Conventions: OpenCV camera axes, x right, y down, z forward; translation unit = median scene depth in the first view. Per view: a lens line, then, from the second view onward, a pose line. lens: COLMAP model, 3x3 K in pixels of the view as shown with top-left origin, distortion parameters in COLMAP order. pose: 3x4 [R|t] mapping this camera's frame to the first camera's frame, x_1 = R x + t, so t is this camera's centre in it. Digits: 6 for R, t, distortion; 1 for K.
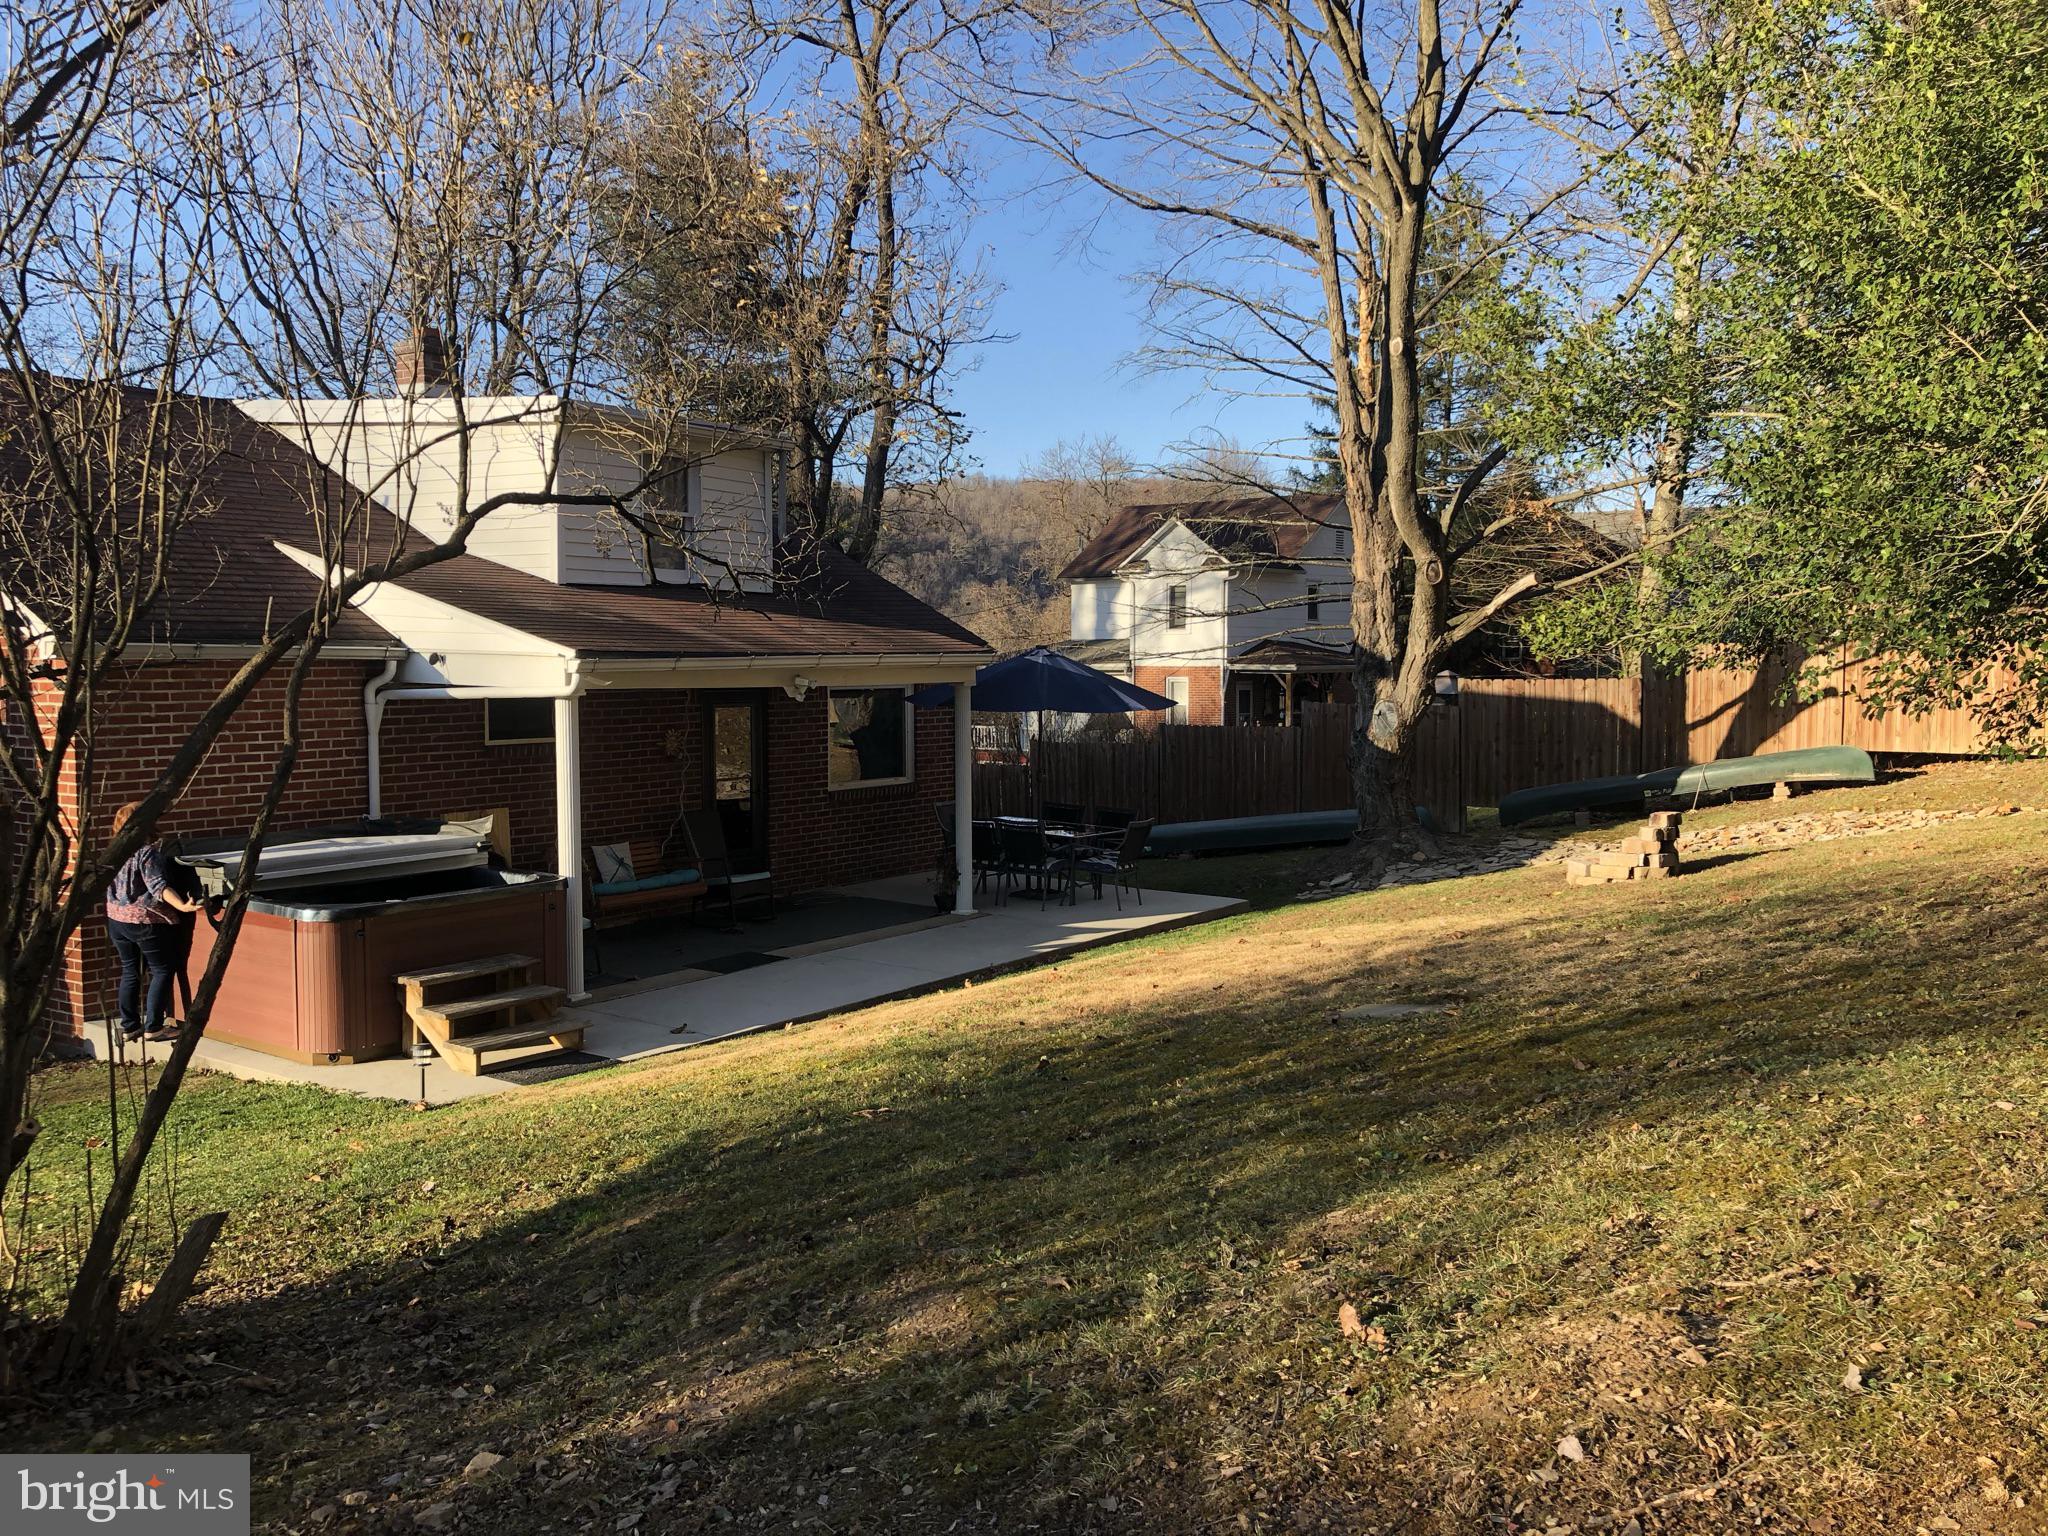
lens RADIAL K [[1690.4, 0, 1027.5], [0, 1690.4, 768.9], [0, 0, 1]] dist [0.040046, -0.047262]
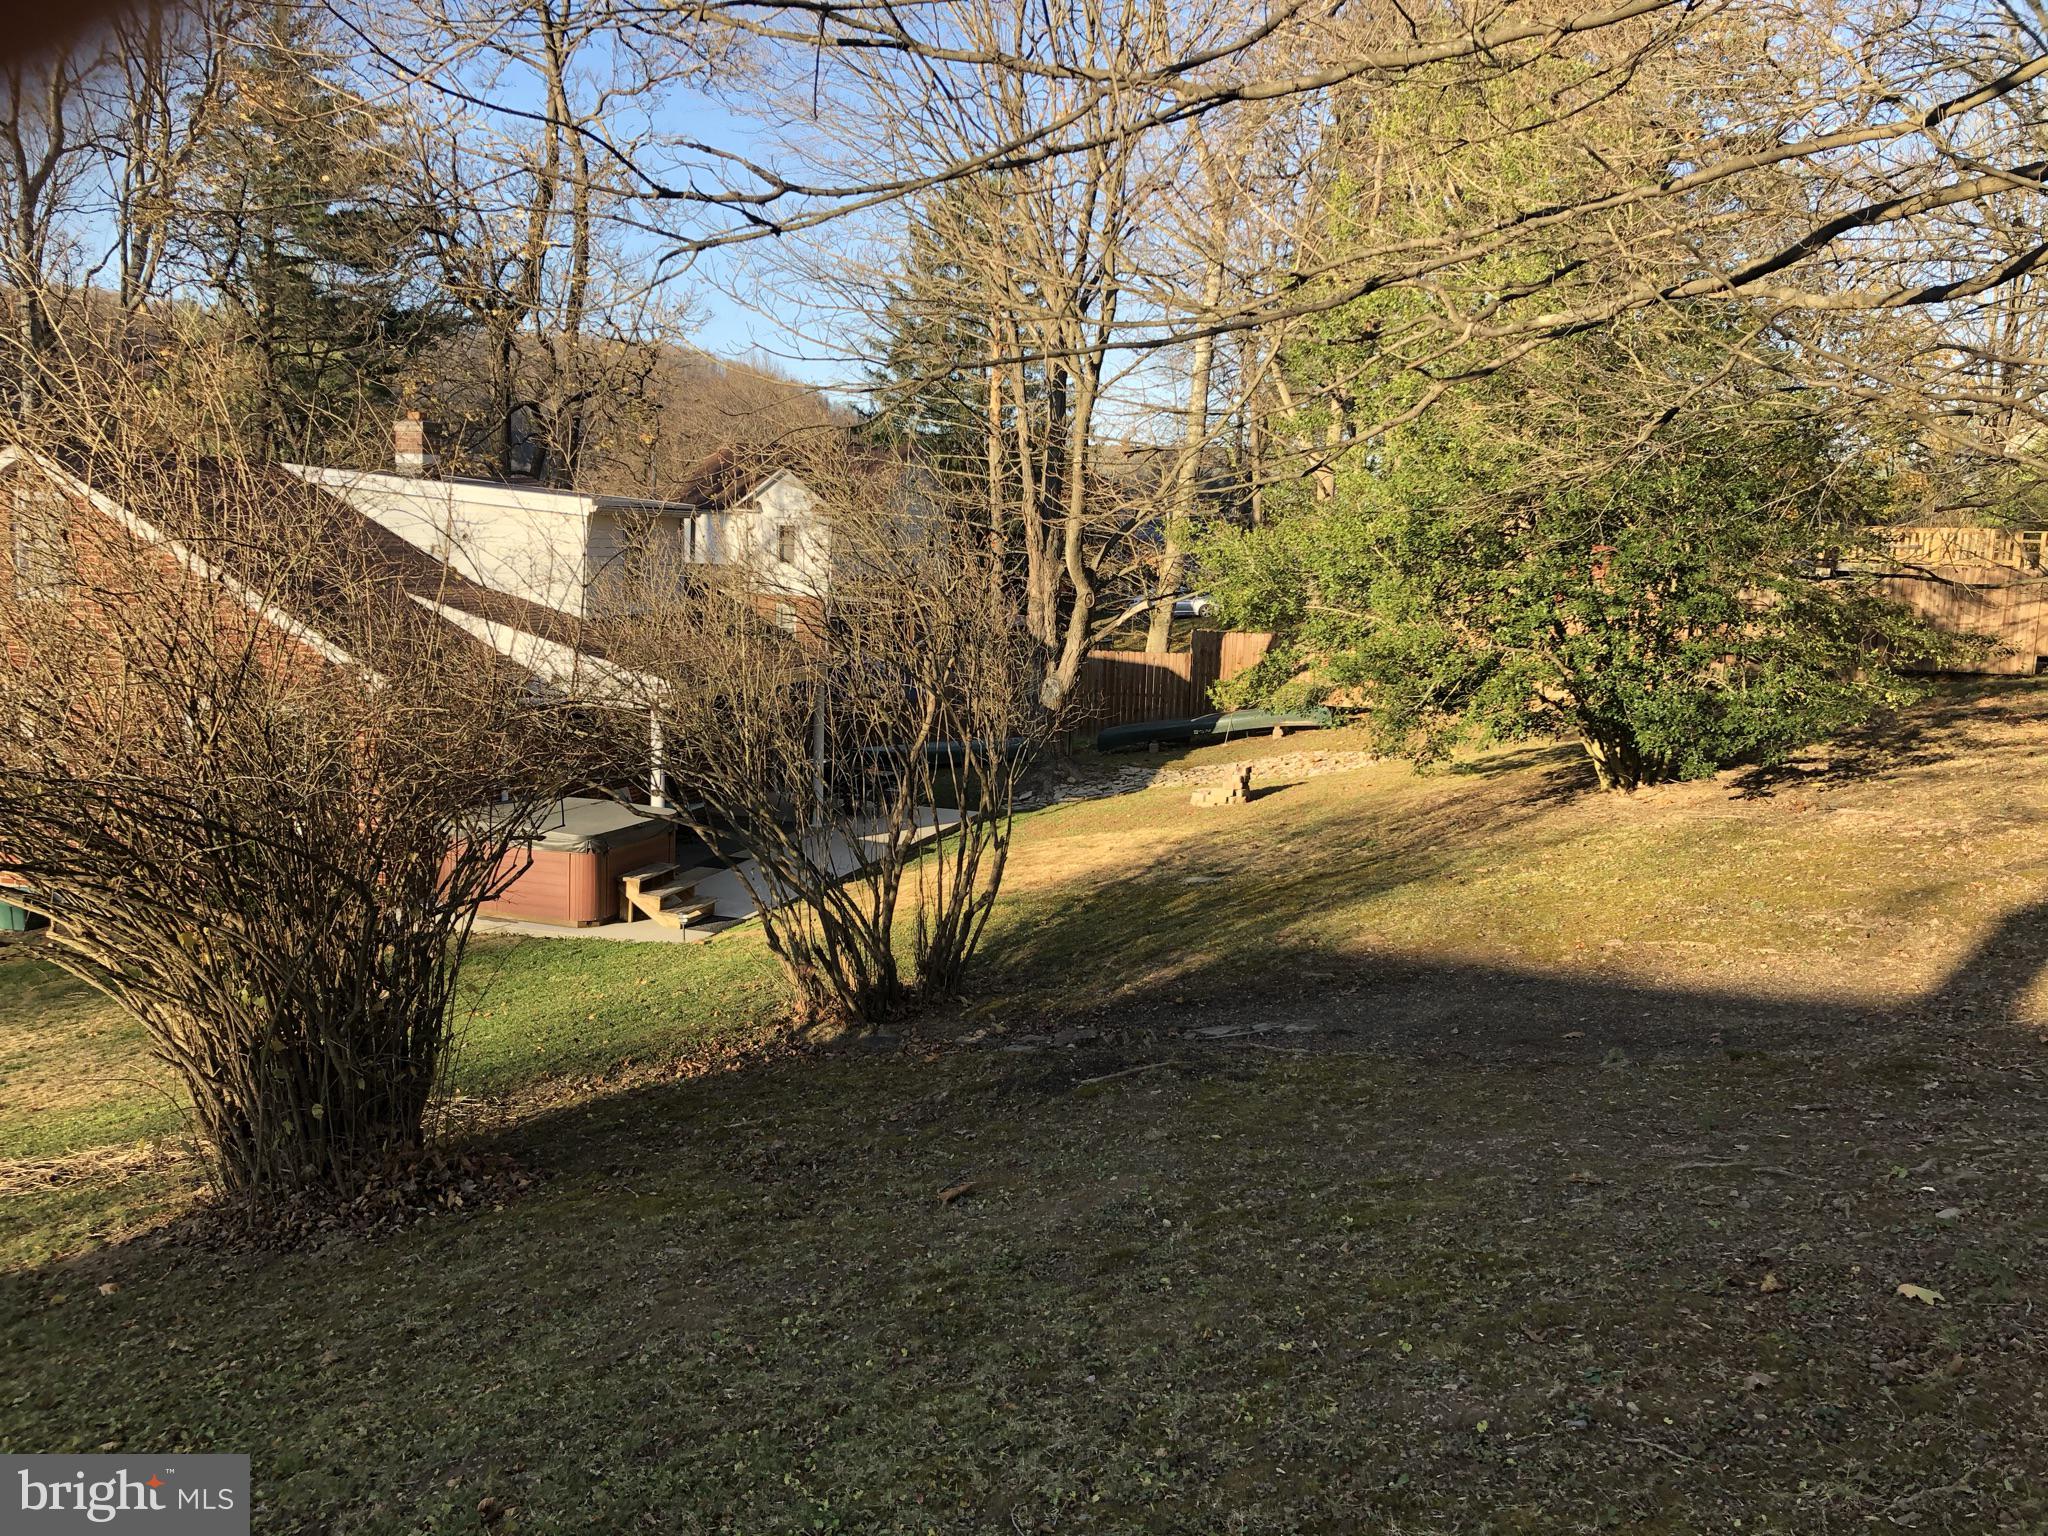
lens RADIAL K [[1690.4, 0, 1022.4], [0, 1690.4, 767.5], [0, 0, 1]] dist [0.040046, -0.047262]
pose [[0.951868, -0.008786, 0.306384, -0.283510], [-0.015527, 0.996924, 0.076825, -0.075772], [-0.306116, -0.077885, 0.948803, -0.452826]]
